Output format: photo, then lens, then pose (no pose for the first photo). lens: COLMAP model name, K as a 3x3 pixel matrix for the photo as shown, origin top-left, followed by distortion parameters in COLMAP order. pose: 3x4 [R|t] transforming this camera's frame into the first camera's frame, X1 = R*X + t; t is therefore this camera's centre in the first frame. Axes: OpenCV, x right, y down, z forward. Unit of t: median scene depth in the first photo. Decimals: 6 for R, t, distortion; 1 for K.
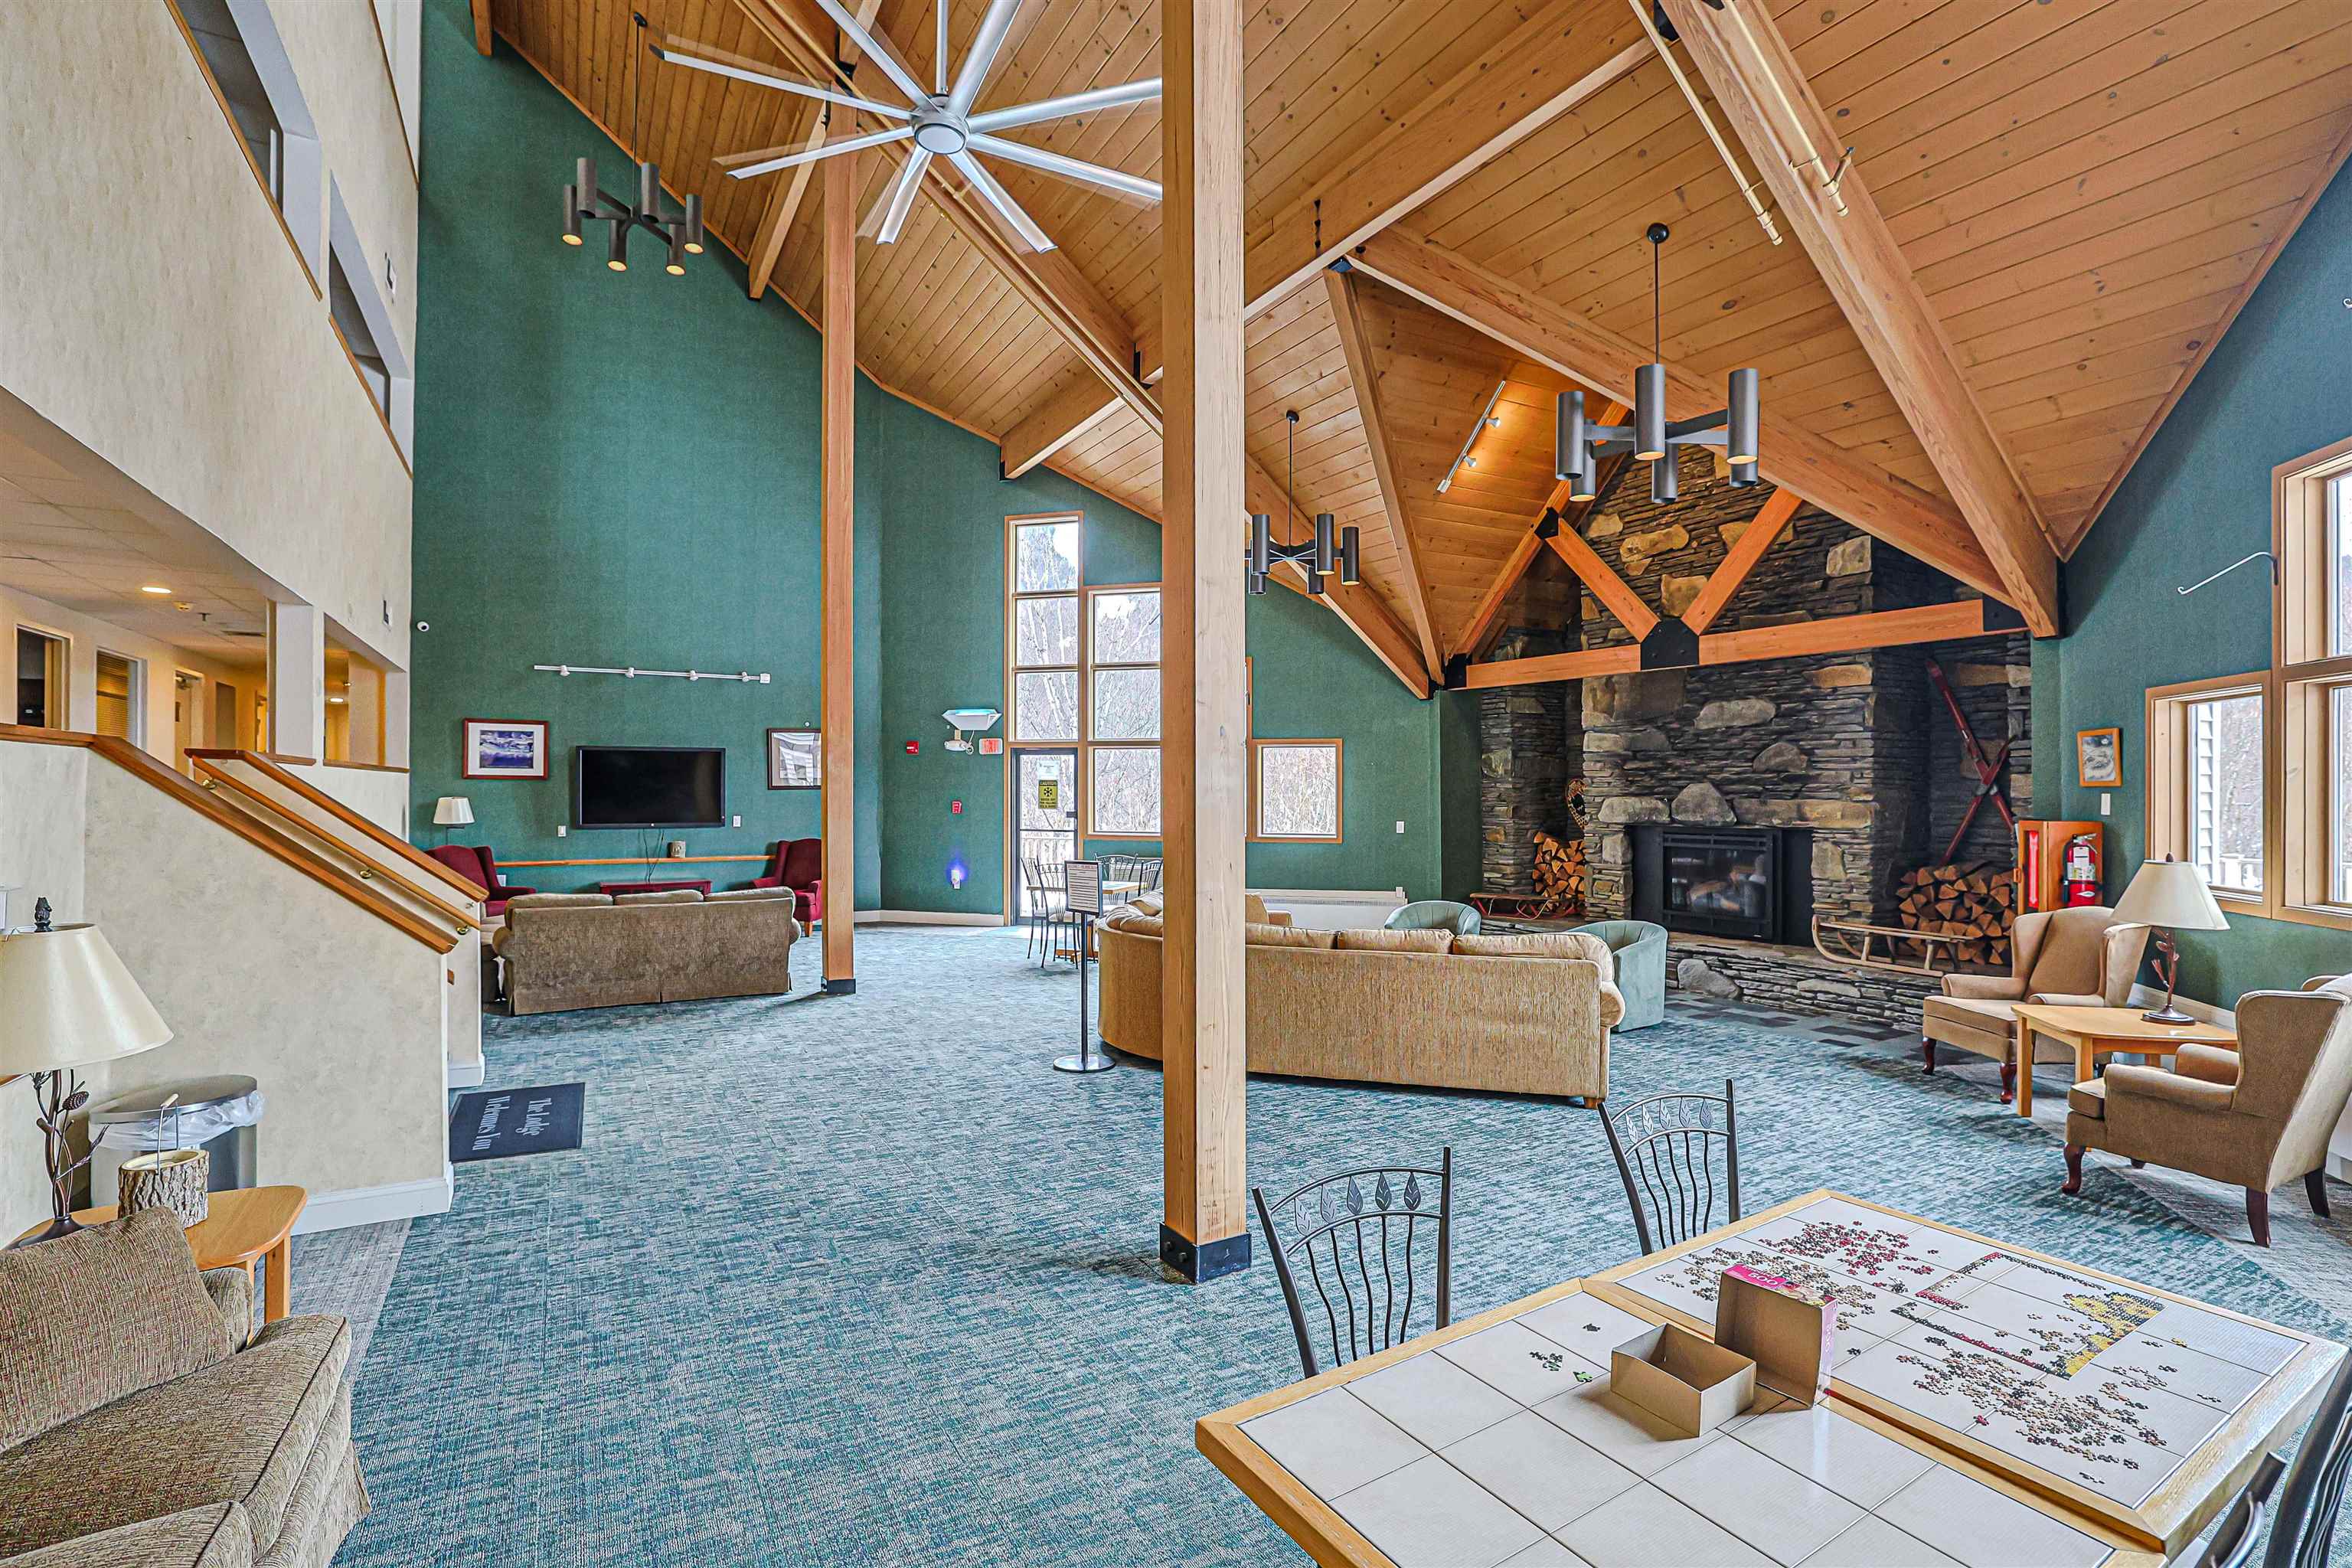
lens RADIAL K [[1091.4, 0, 1166.4], [0, 1091.4, 785.7], [0, 0, 1]] dist [-0.022769, 0.007259]
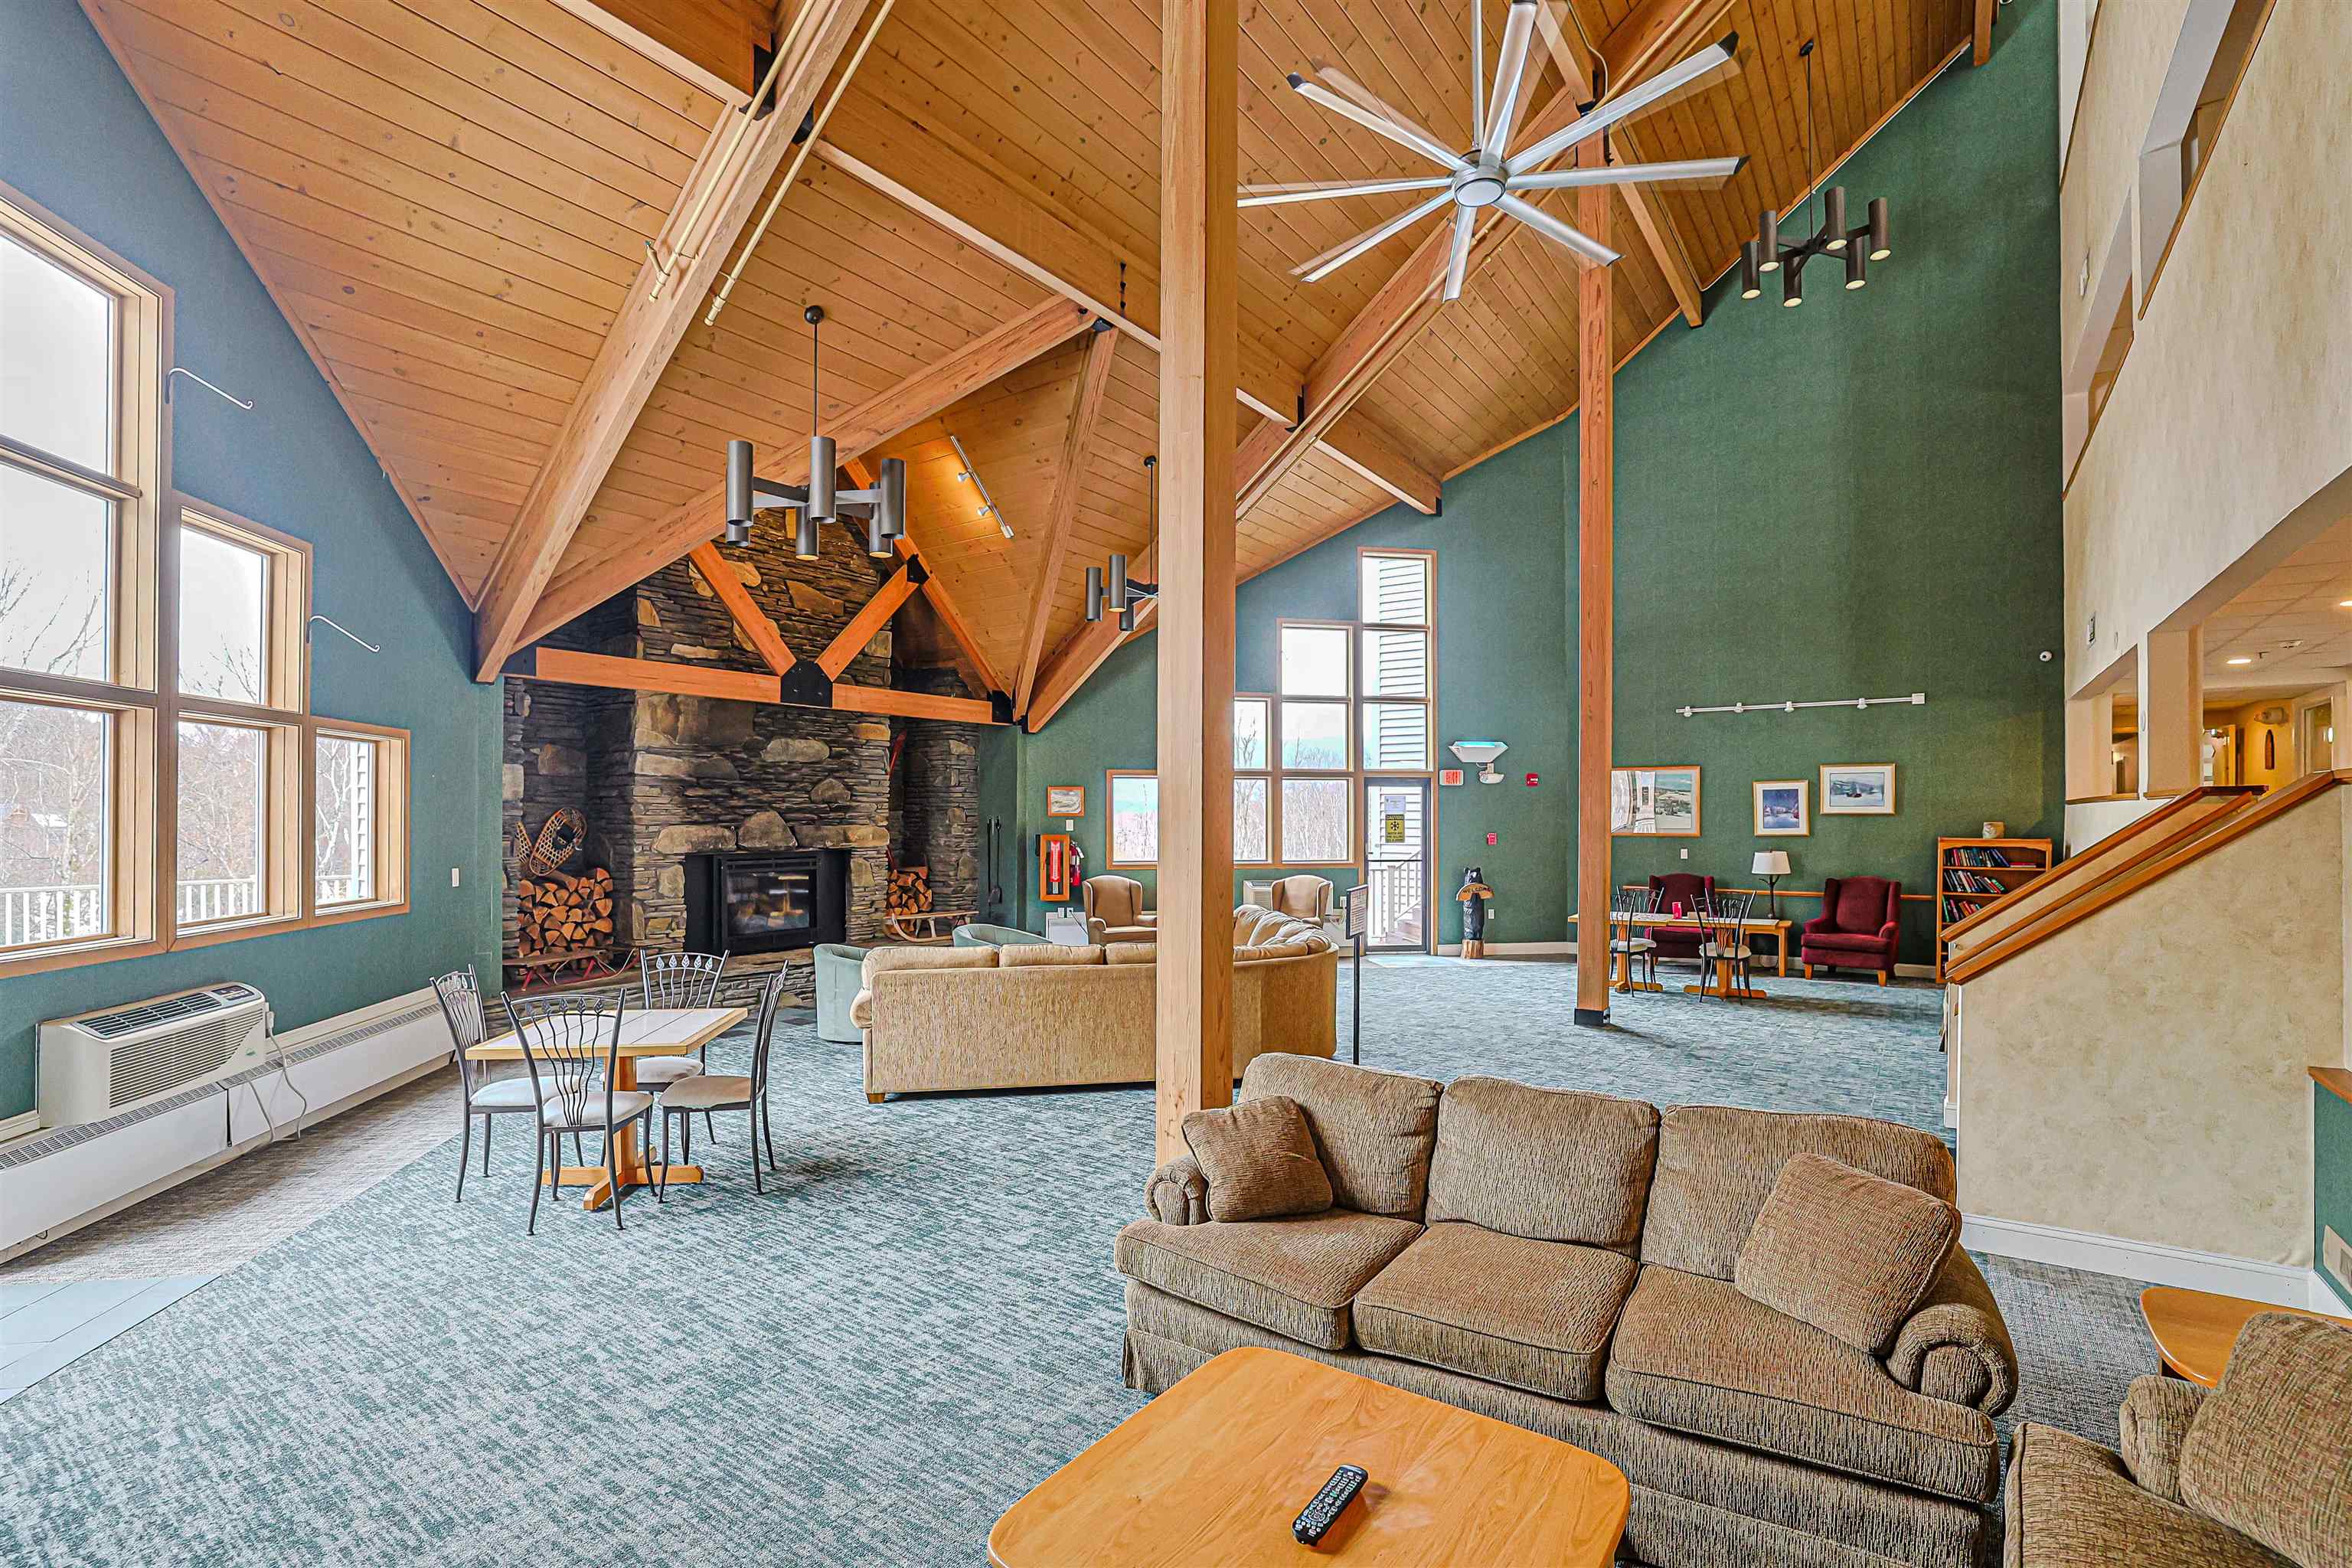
lens RADIAL K [[1091.4, 0, 1165.8], [0, 1091.4, 804.7], [0, 0, 1]] dist [-0.022769, 0.007259]
pose [[-0.422441, 0.006005, 0.906371, -0.655700], [-0.006458, 0.999933, -0.009635, -0.001236], [-0.906368, -0.009923, -0.422373, 1.101246]]
